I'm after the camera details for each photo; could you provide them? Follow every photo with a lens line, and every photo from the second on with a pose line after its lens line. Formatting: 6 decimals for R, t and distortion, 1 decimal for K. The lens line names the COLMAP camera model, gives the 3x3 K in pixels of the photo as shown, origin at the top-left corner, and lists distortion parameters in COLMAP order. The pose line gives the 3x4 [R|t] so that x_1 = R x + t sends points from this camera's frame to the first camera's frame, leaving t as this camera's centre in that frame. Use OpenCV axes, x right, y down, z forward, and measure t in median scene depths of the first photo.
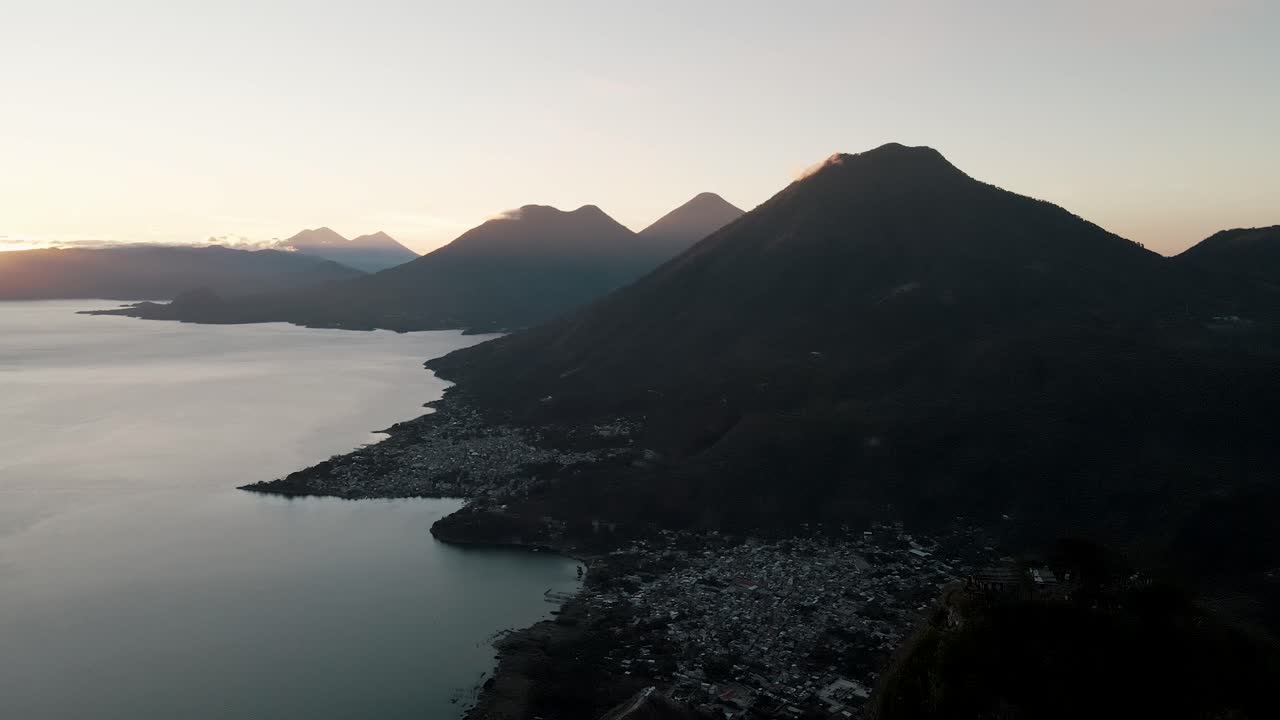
lens RADIAL K [[944.7, 0, 637.8], [0, 944.7, 368.7], [0, 0, 1]] dist [0.009751, 0.025389]
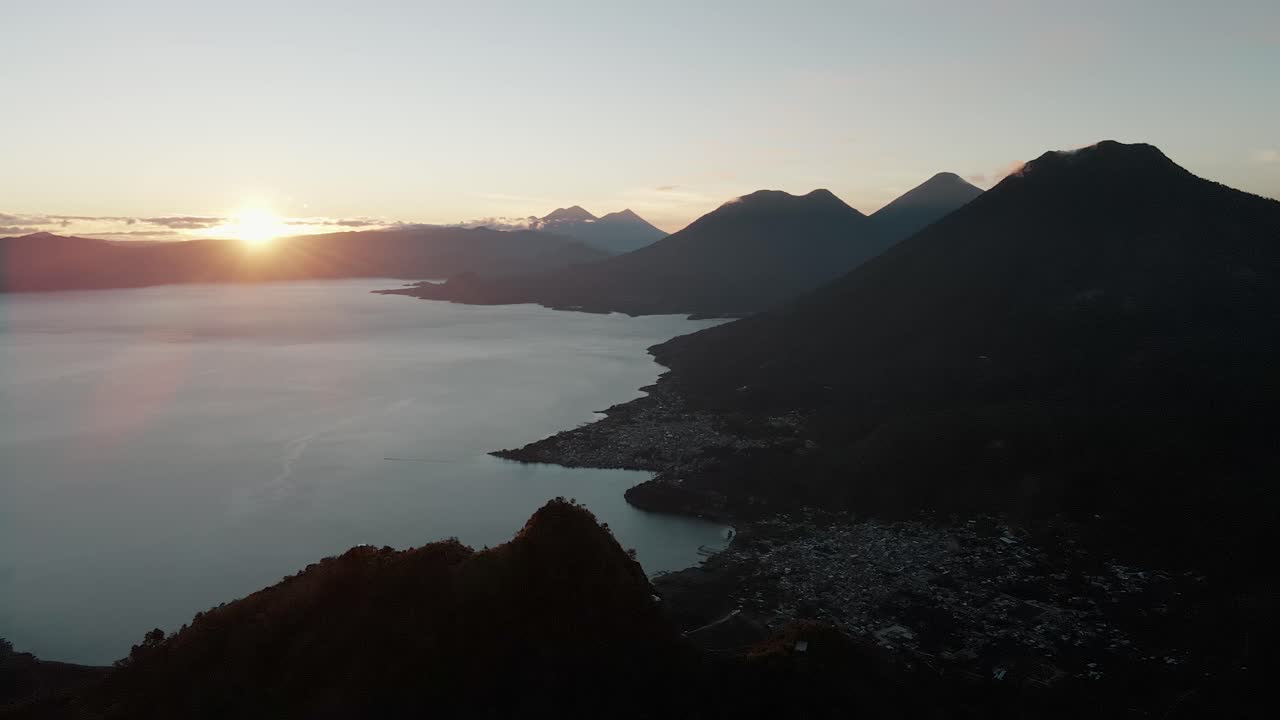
lens RADIAL K [[944.7, 0, 633.5], [0, 944.7, 357.2], [0, 0, 1]] dist [0.009751, 0.025389]
pose [[0.966759, 0.027716, -0.254182, 0.094326], [-0.023738, 0.999543, 0.018705, -0.034363], [0.254584, -0.012050, 0.966976, -0.196704]]
